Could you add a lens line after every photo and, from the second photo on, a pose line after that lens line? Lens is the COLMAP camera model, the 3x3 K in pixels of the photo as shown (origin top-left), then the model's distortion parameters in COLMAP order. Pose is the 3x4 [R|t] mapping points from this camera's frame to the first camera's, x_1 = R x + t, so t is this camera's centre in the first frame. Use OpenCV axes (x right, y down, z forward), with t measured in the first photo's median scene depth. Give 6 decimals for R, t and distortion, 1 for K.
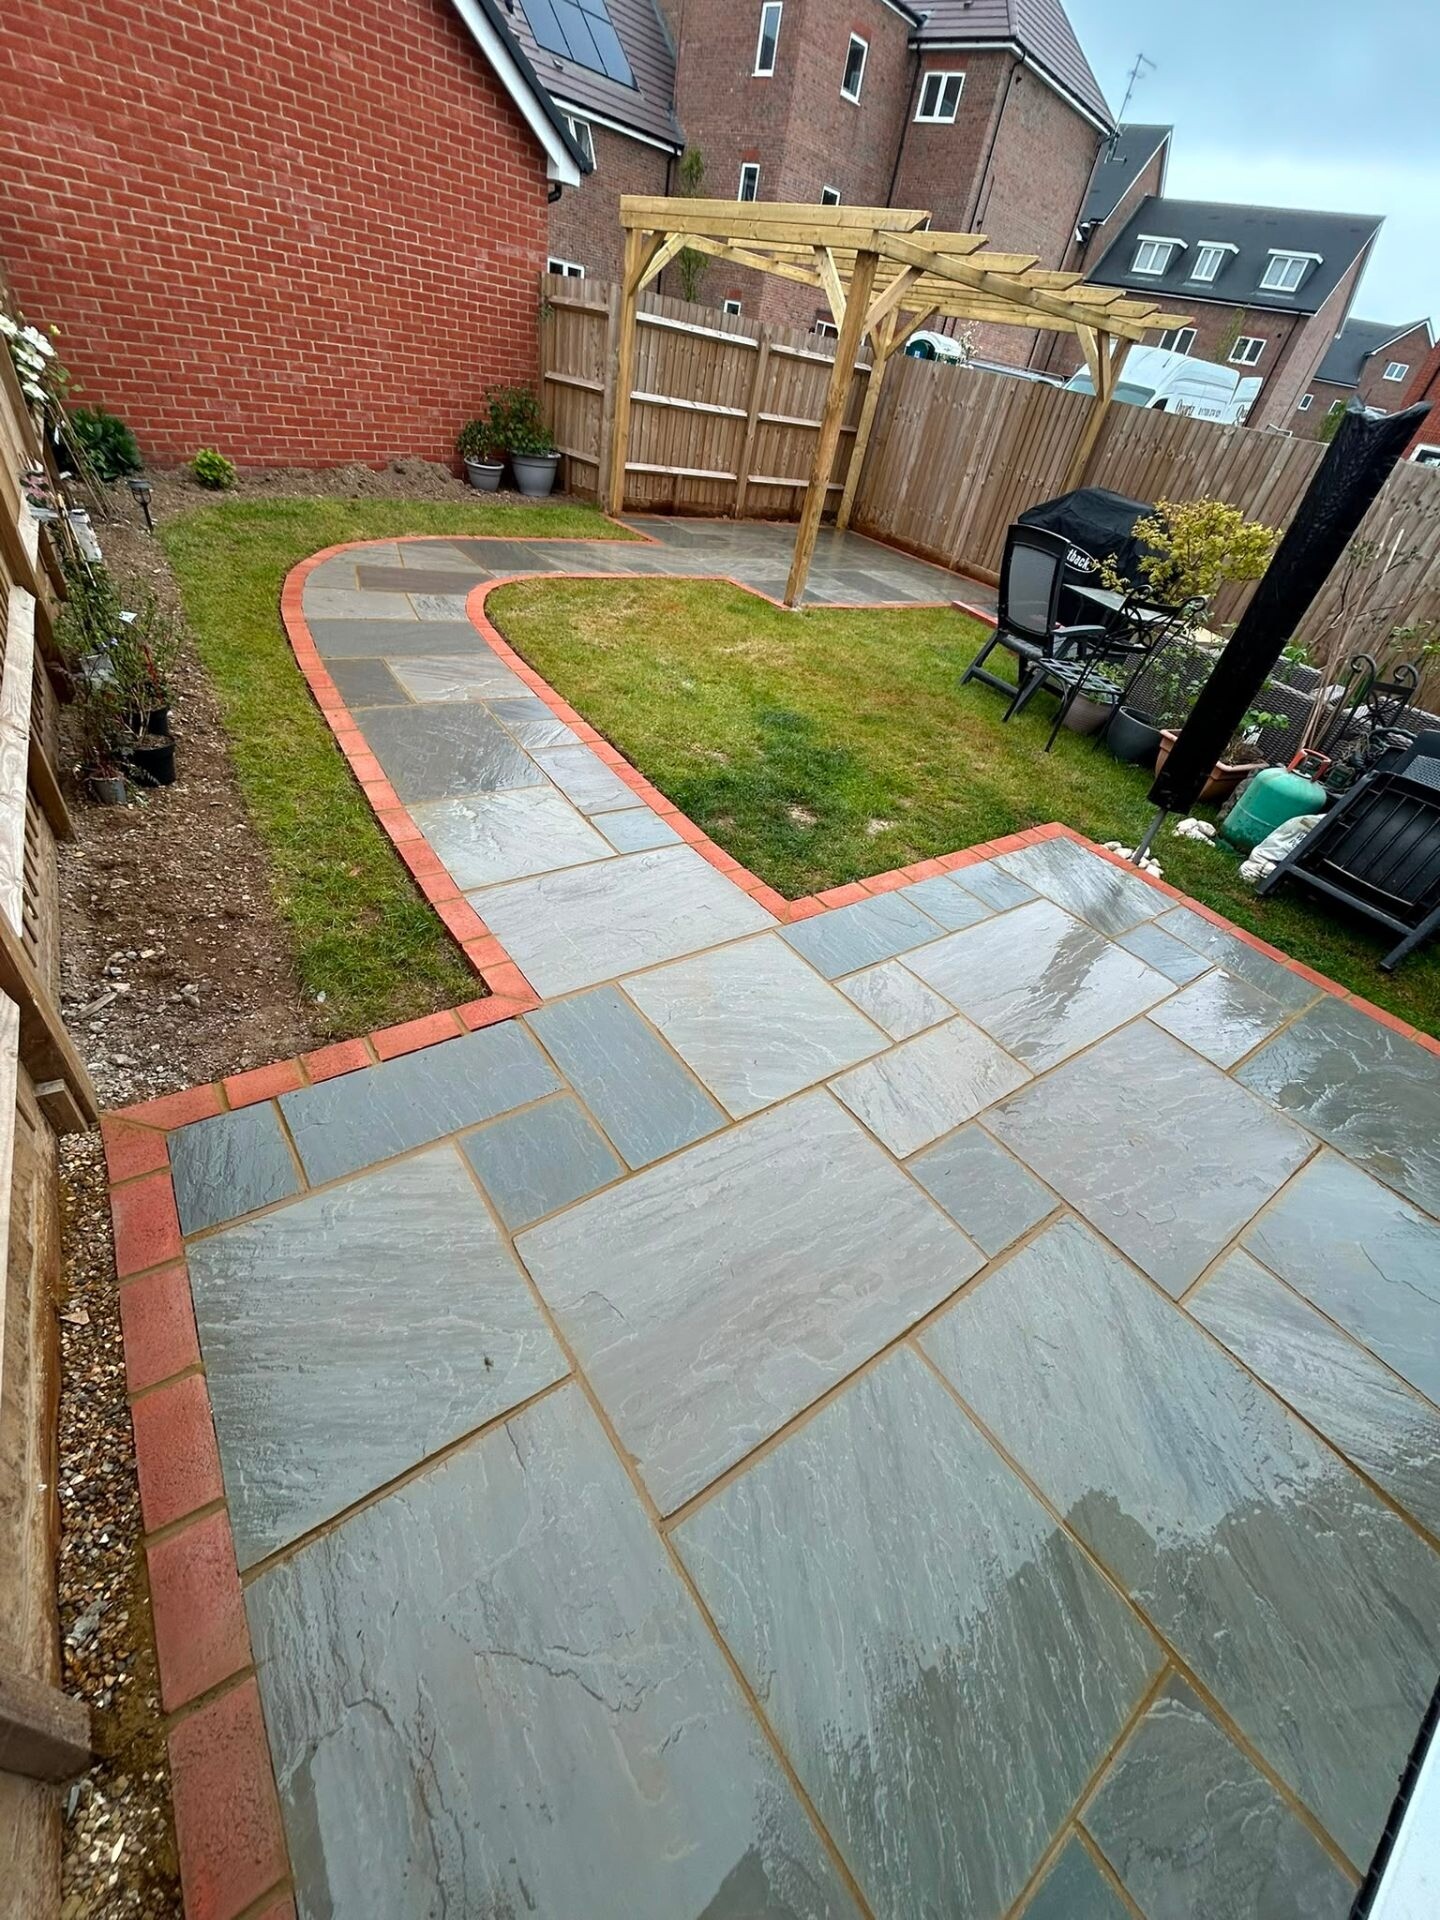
lens RADIAL K [[771.1, 0, 730.1], [0, 771.1, 962.2], [0, 0, 1]] dist [-0.002108, 0.000190]
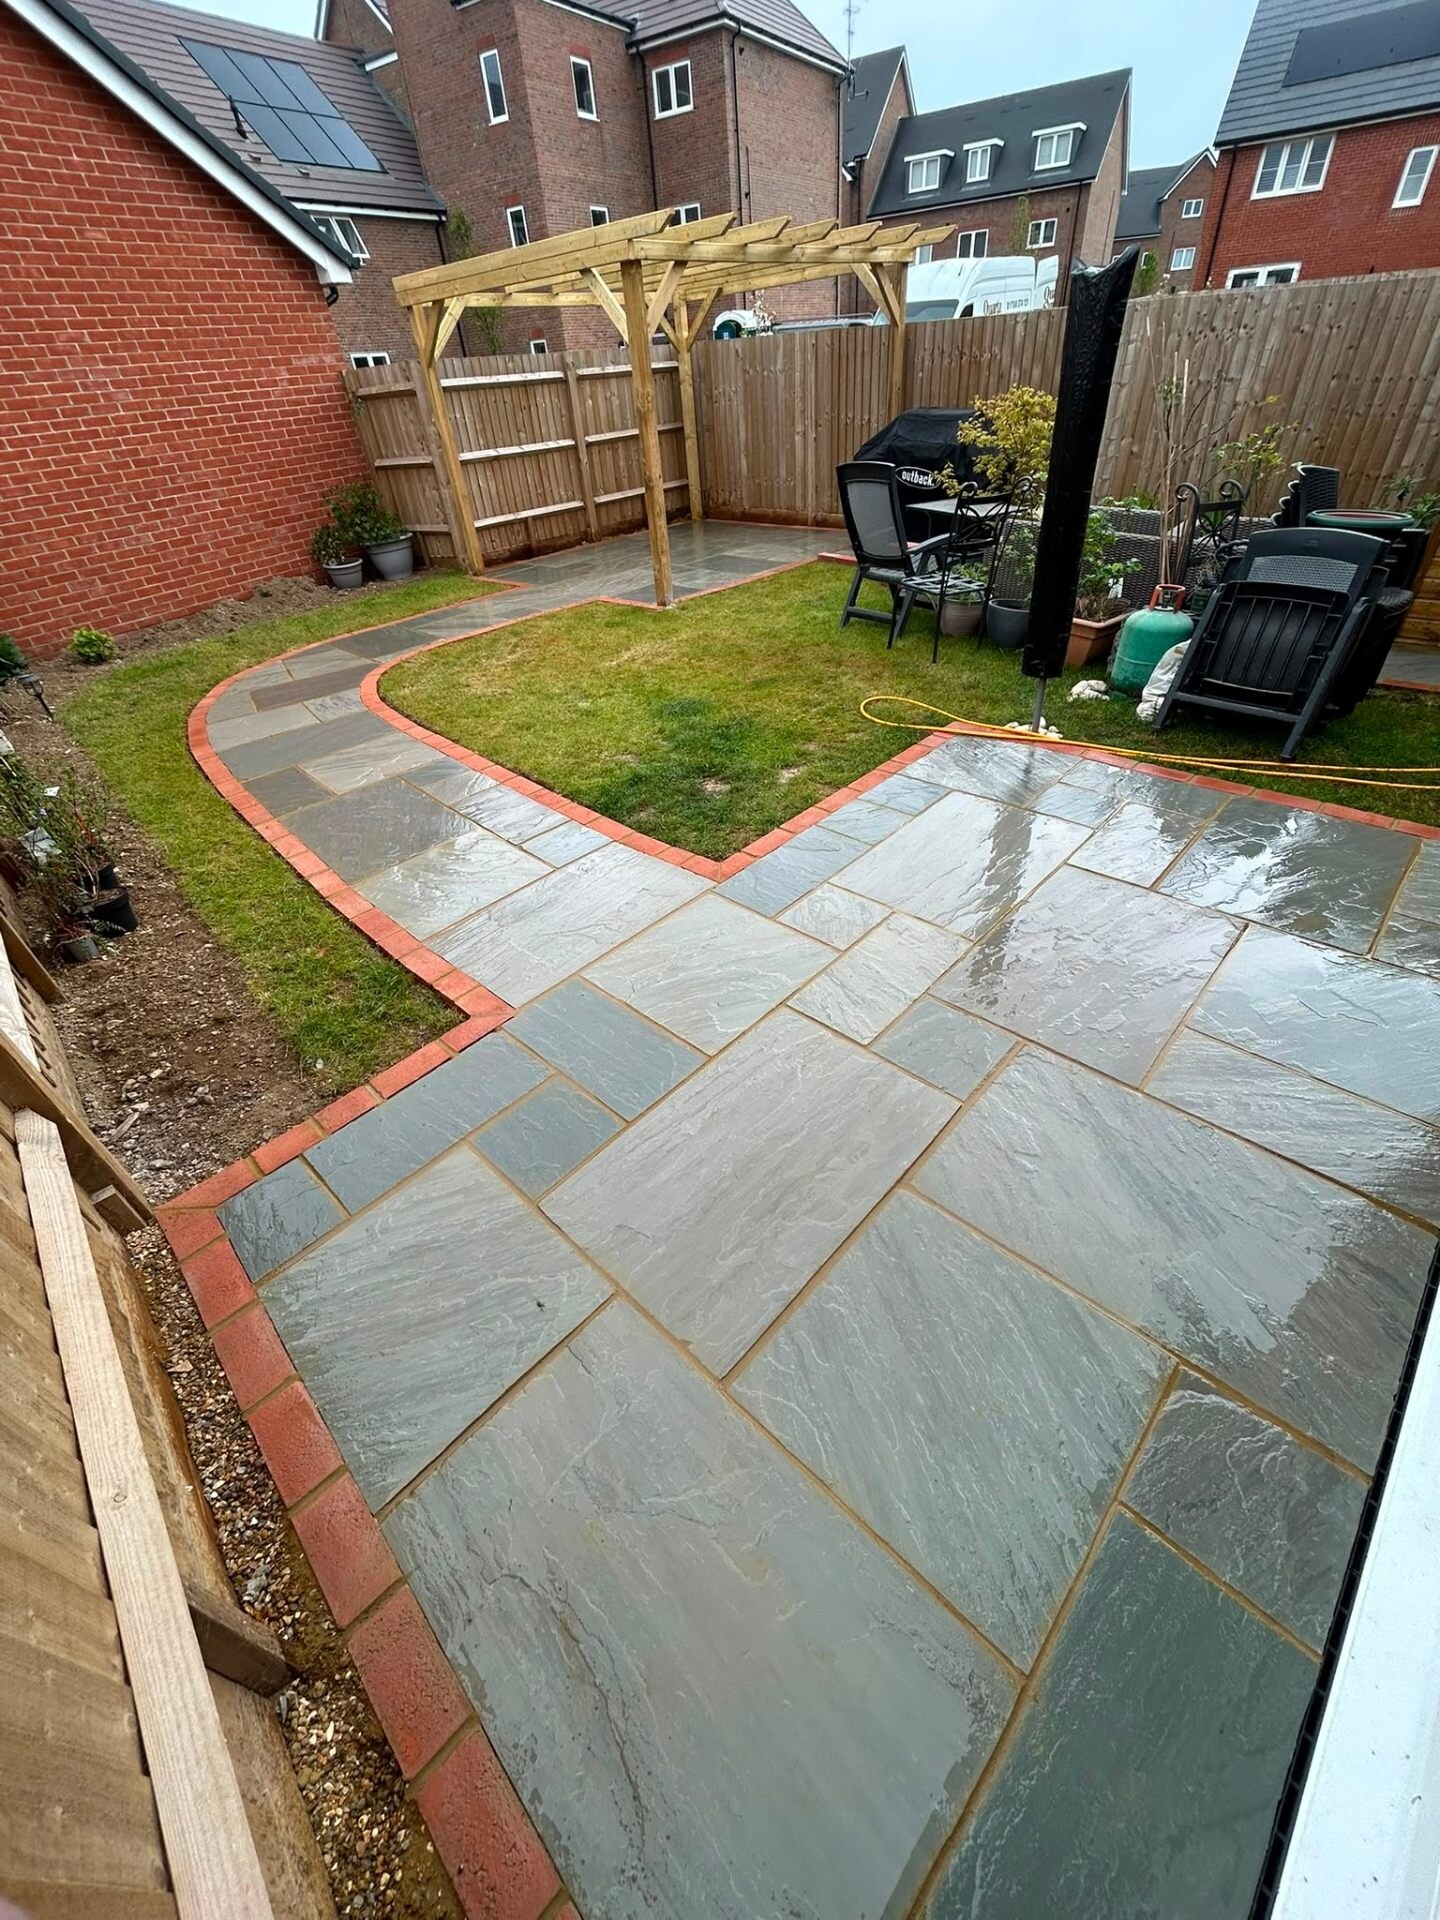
lens RADIAL K [[771.1, 0, 726.1], [0, 771.1, 955.0], [0, 0, 1]] dist [-0.002108, 0.000190]
pose [[0.954475, -0.298291, -0.000777, 0.050992], [0.298254, 0.954389, -0.013643, 0.064958], [0.004811, 0.012790, 0.999907, -0.069974]]
